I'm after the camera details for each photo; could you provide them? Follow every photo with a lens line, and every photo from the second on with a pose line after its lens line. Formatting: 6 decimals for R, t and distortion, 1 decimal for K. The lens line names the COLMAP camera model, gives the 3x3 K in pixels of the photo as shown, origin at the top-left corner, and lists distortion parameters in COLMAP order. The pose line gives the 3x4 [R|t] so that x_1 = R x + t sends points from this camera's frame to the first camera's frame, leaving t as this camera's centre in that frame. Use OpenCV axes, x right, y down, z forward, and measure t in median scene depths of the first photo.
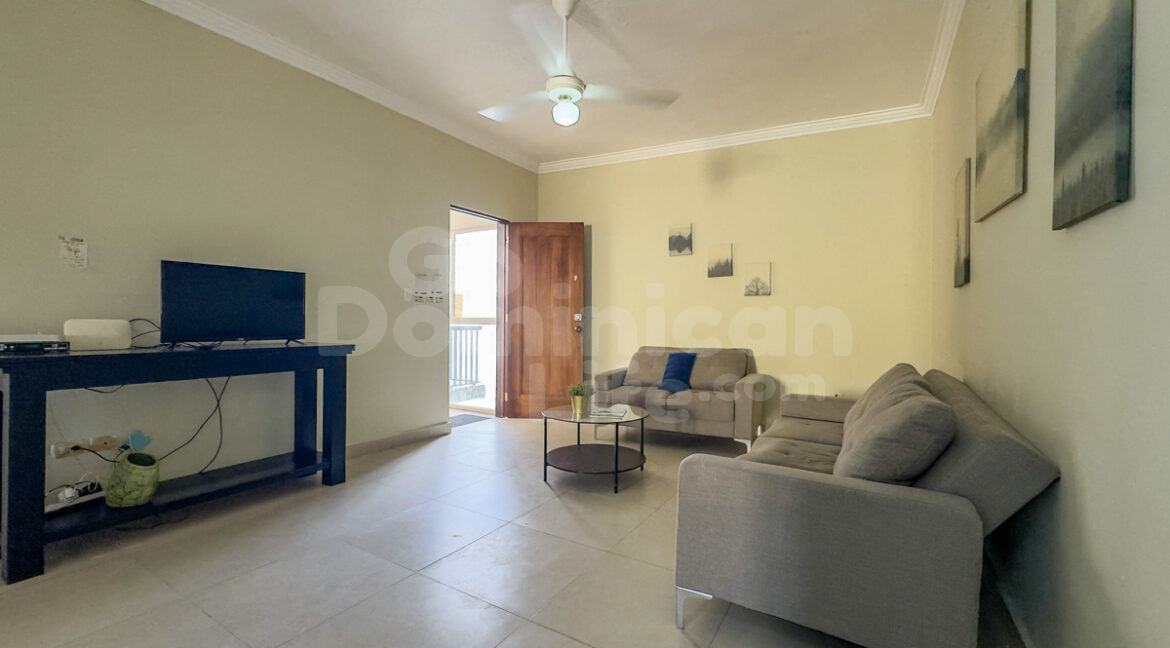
lens RADIAL K [[474.2, 0, 585.0], [0, 474.2, 324.0], [0, 0, 1]] dist [0.001623, 0.000186]
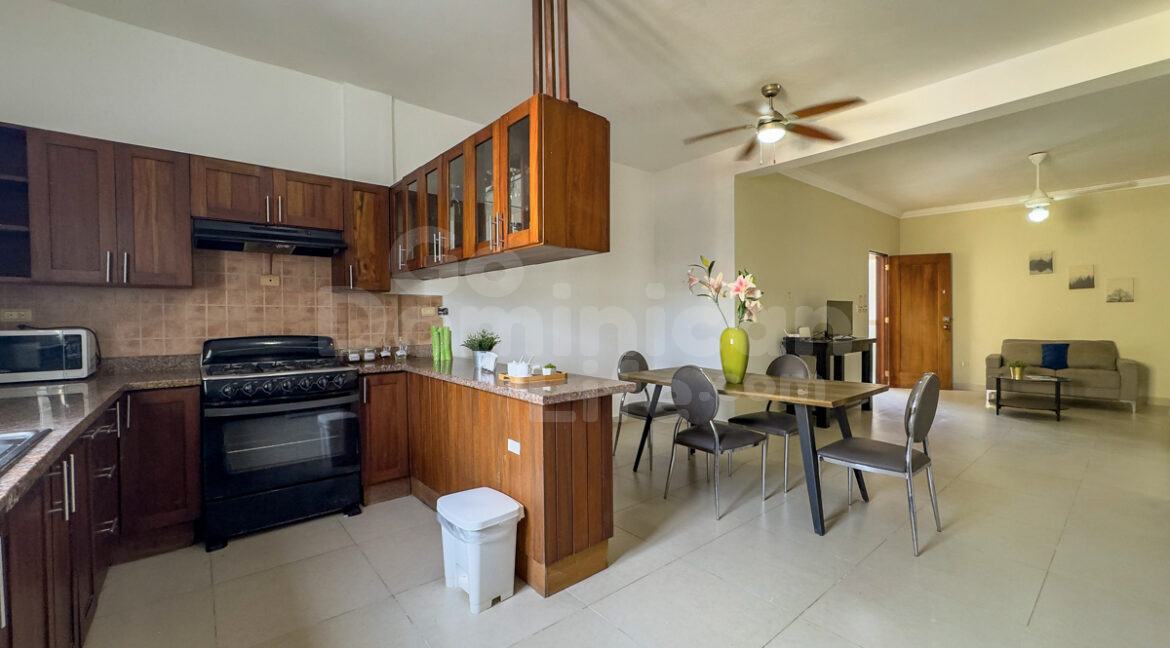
lens RADIAL K [[474.2, 0, 585.0], [0, 474.2, 324.0], [0, 0, 1]] dist [0.001623, 0.000186]
pose [[0.947044, -0.015116, -0.320748, -0.621198], [0.018615, 0.999796, 0.007847, -0.032831], [0.320564, -0.013402, 0.947132, -0.753132]]
